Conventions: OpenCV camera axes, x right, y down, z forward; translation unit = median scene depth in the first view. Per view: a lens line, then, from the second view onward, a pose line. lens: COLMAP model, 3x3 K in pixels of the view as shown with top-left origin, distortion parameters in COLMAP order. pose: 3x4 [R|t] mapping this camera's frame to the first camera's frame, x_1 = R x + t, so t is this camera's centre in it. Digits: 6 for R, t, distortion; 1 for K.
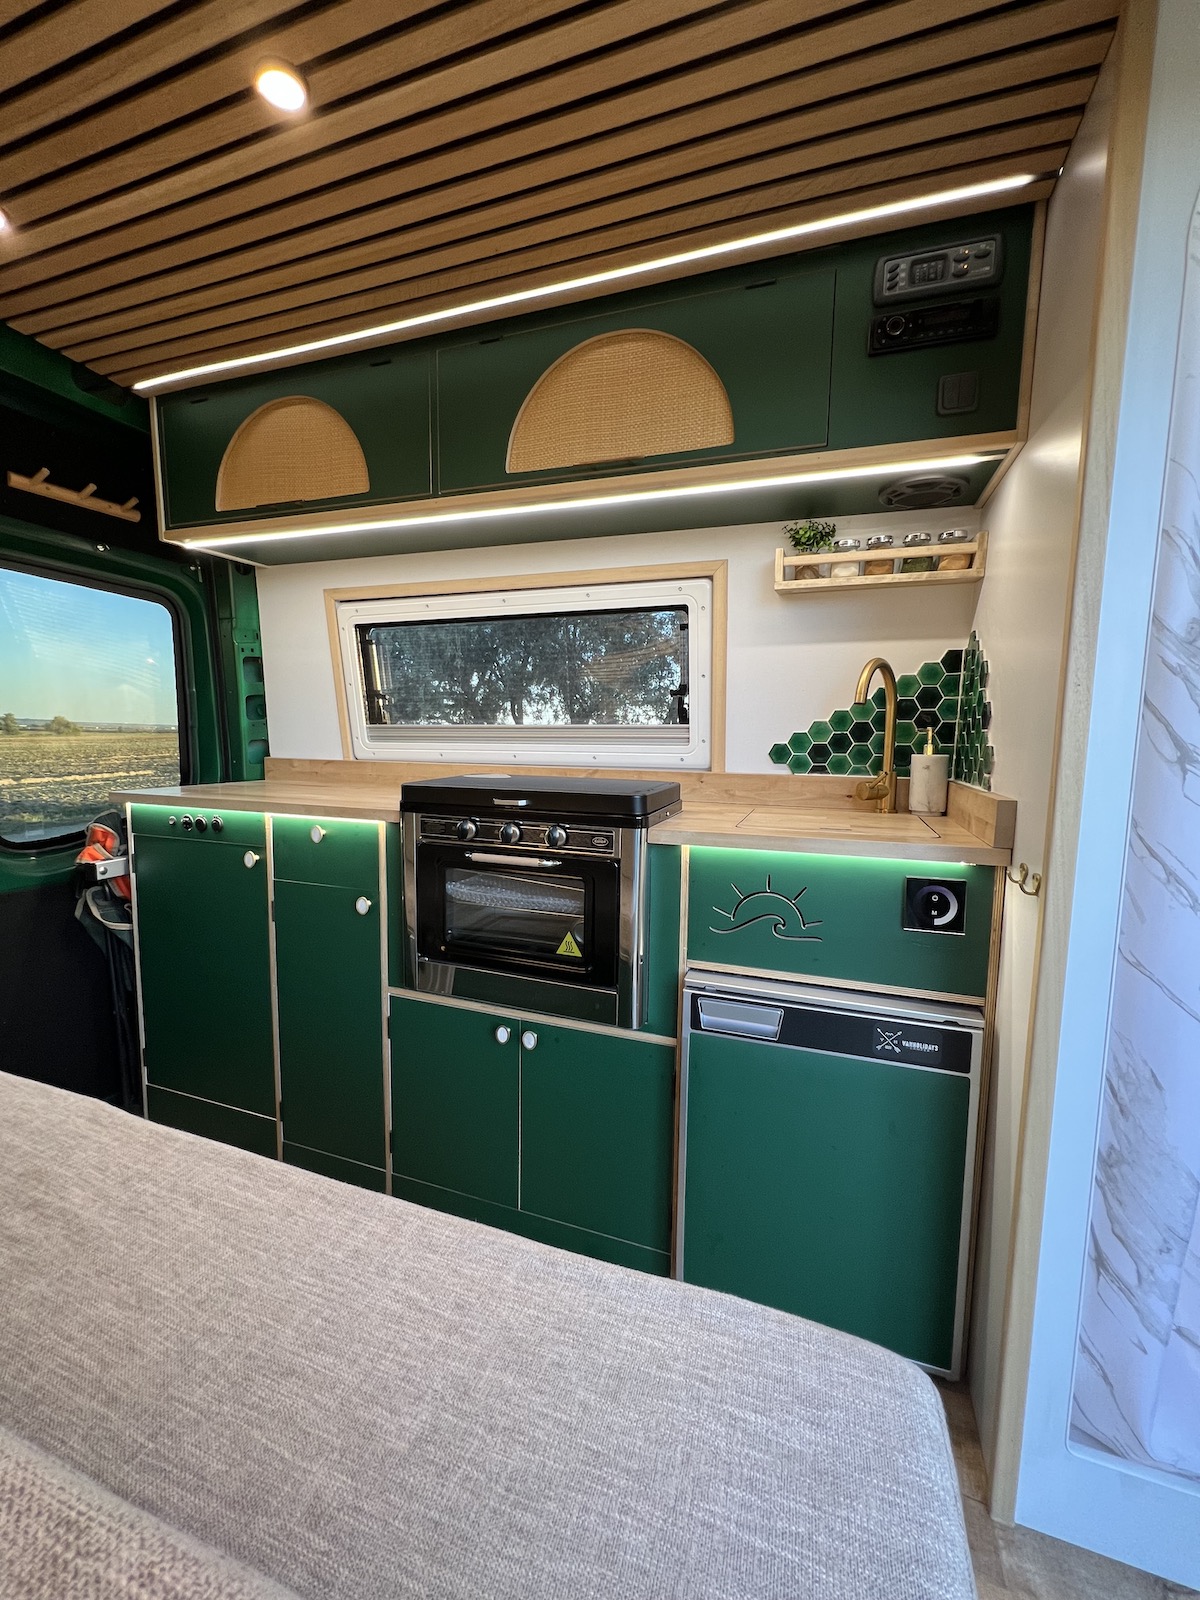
lens RADIAL K [[639.2, 0, 604.8], [0, 639.2, 797.3], [0, 0, 1]] dist [-0.002705, 0.000987]
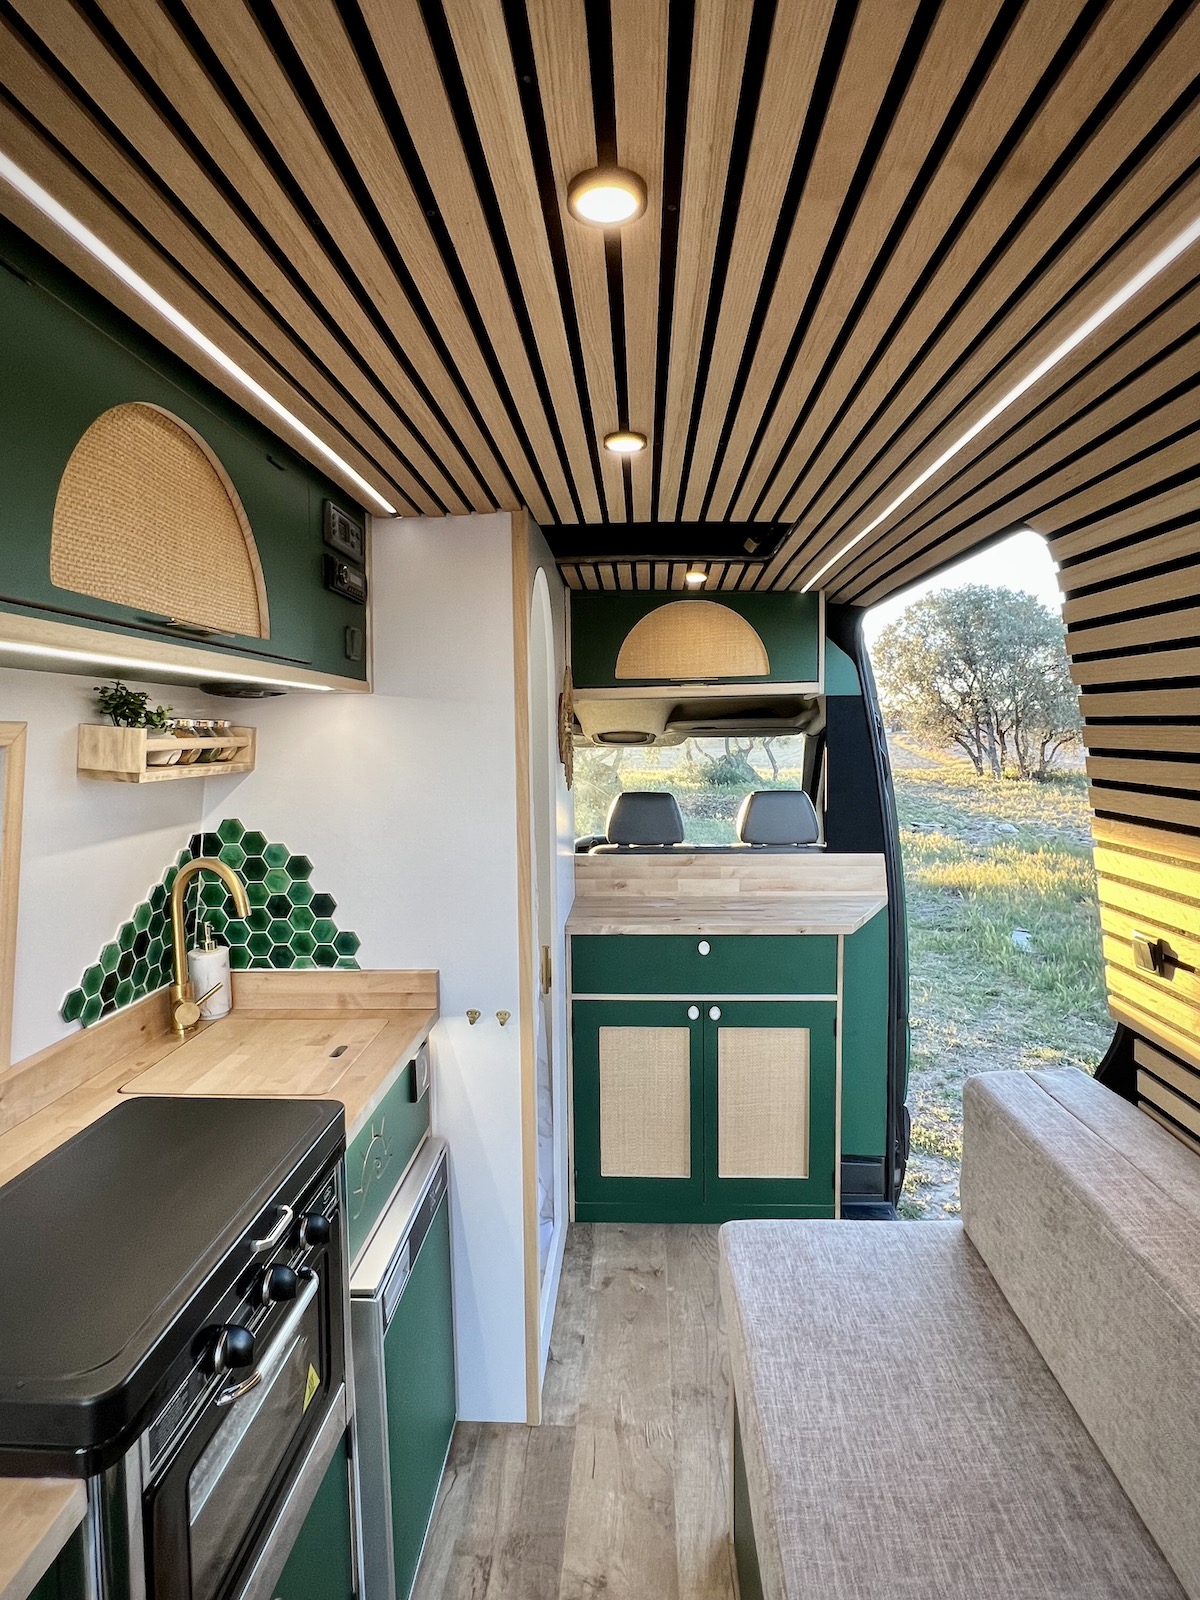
lens RADIAL K [[860.1, 0, 602.0], [0, 860.1, 798.0], [0, 0, 1]] dist [-0.002649, 0.003194]
pose [[-0.291956, -0.086894, 0.952476, -0.825913], [0.102763, 0.987250, 0.121566, -0.383325], [-0.950895, 0.133371, -0.279304, 0.801581]]
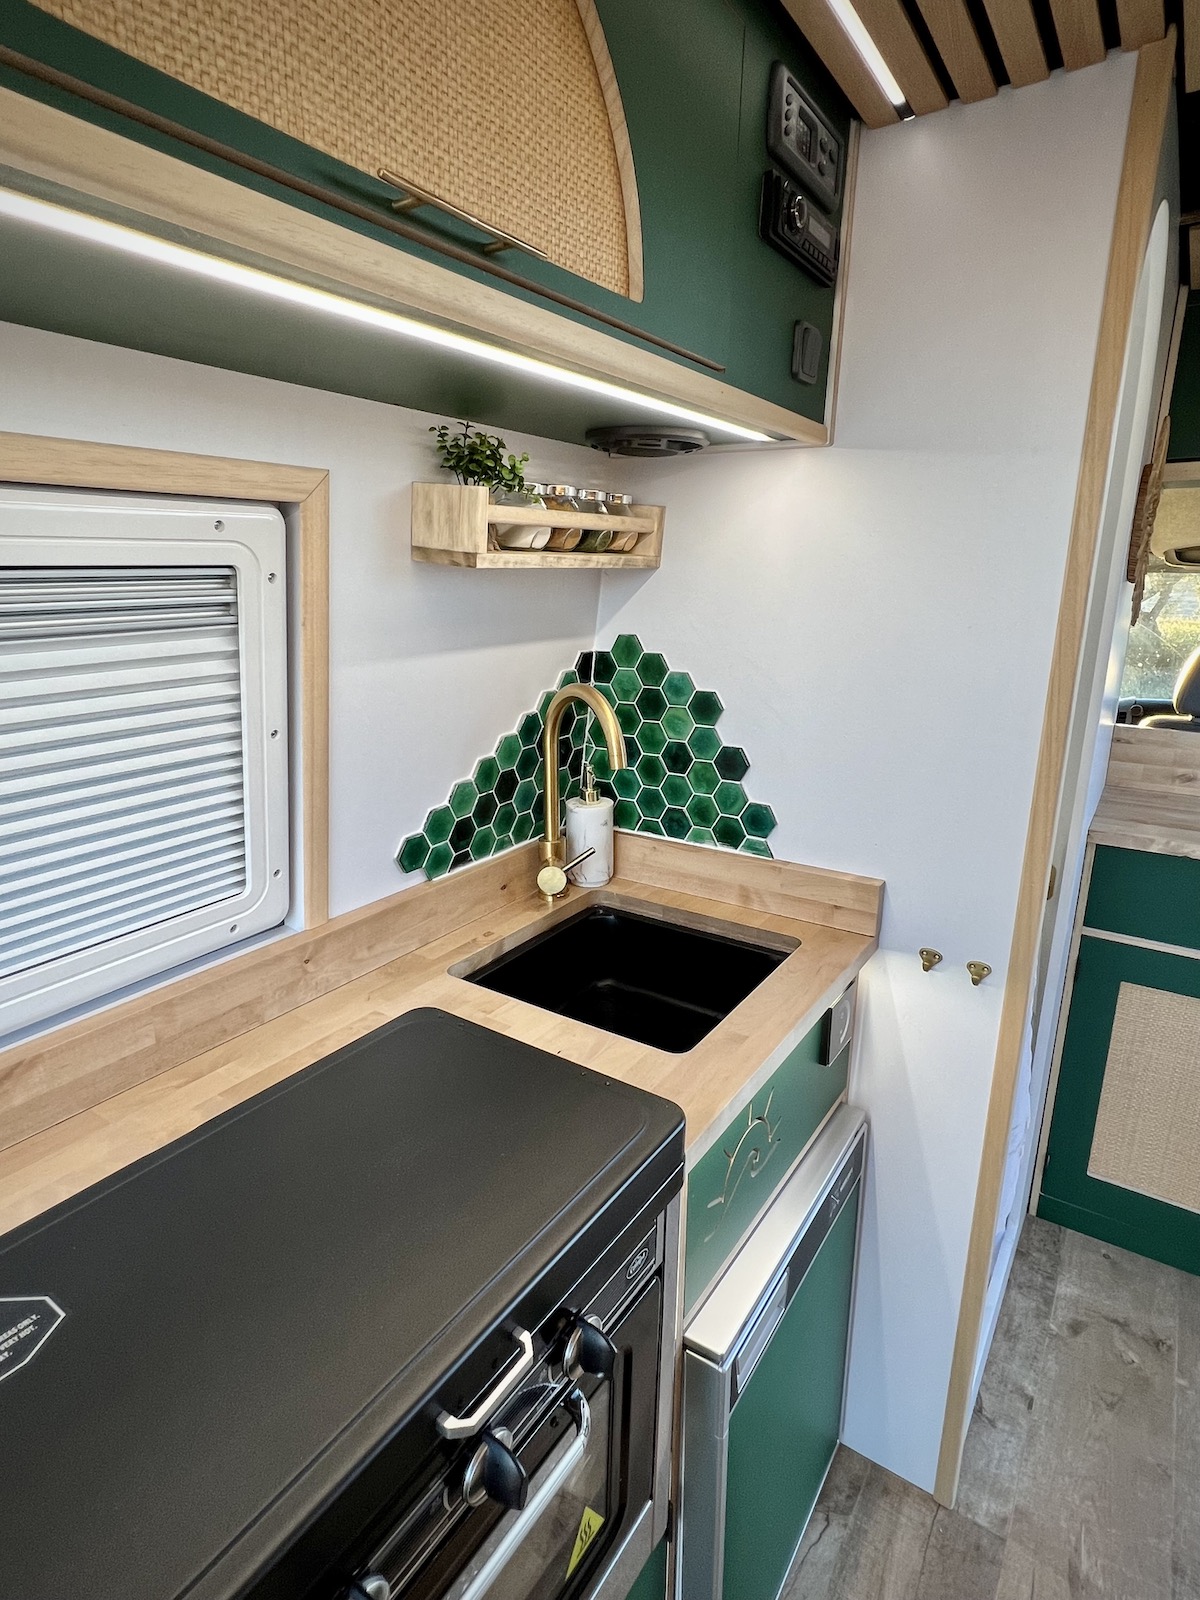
lens RADIAL K [[860.1, 0, 599.5], [0, 860.1, 795.1], [0, 0, 1]] dist [-0.002649, 0.003194]
pose [[0.245473, -0.261367, 0.933504, -0.399584], [0.094885, 0.964822, 0.245184, -0.318870], [-0.964749, 0.028390, 0.261637, 0.756953]]
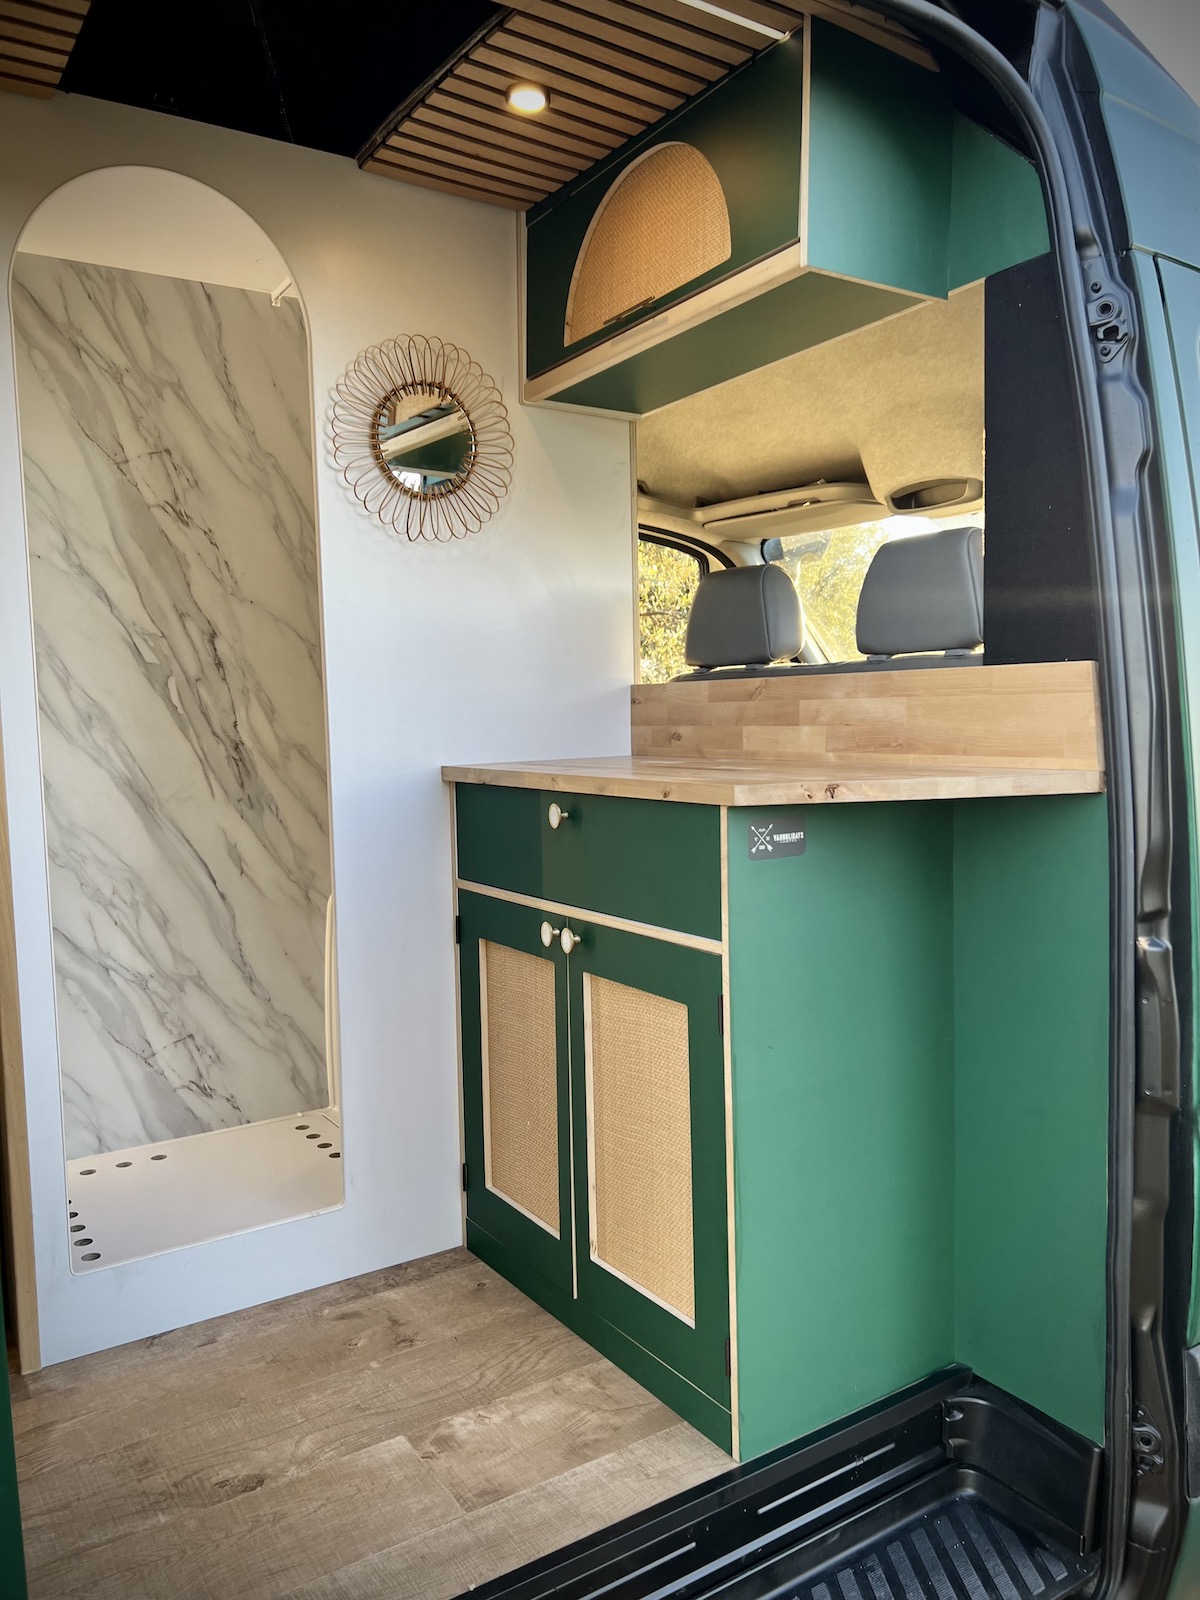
lens RADIAL K [[1211.1, 0, 591.9], [0, 1211.1, 814.2], [0, 0, 1]] dist [0.063680, -0.074446]
pose [[0.609094, -0.102383, 0.786462, -0.241926], [0.113292, 0.992695, 0.041489, 0.119623], [-0.784964, 0.063829, 0.616244, -0.754208]]
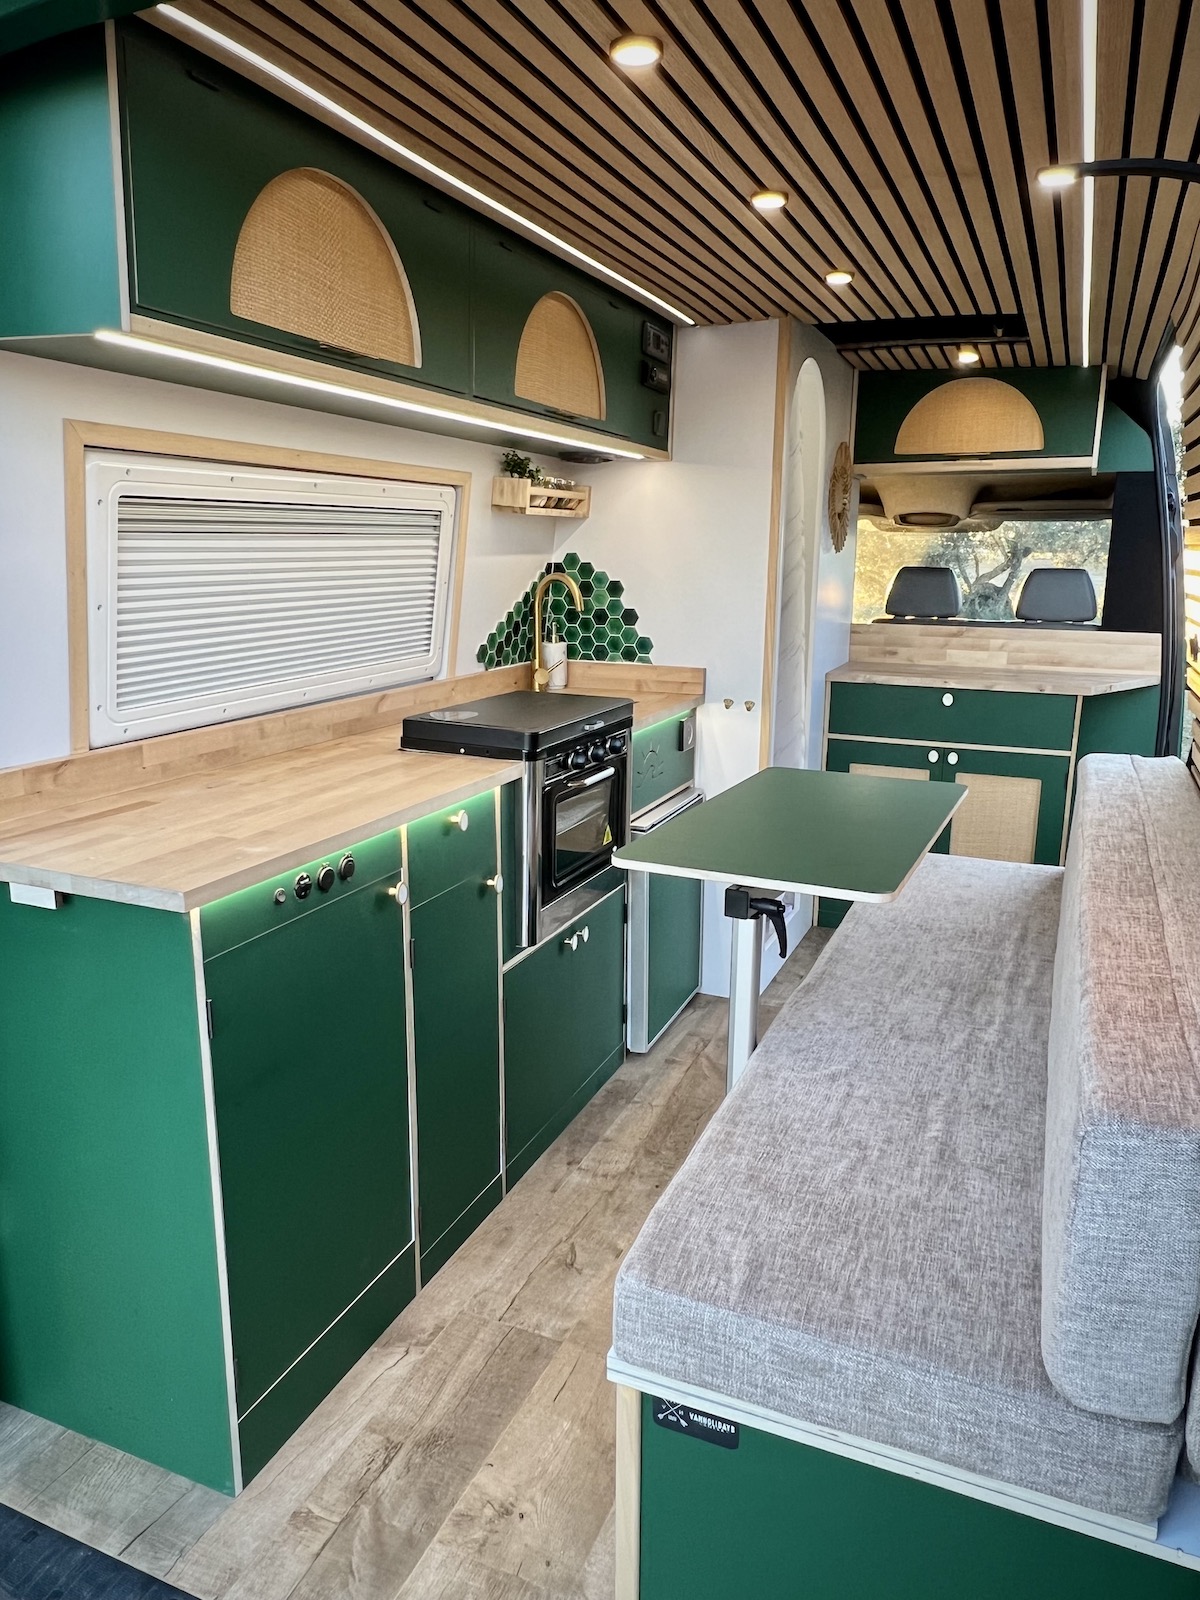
lens RADIAL K [[1102.2, 0, 600.3], [0, 1102.2, 800.3], [0, 0, 1]] dist [0.001283, -0.001629]
pose [[0.060216, -0.238325, 0.969317, -1.851381], [0.091217, 0.968330, 0.232416, -0.282582], [-0.994009, 0.074423, 0.080049, 0.764590]]
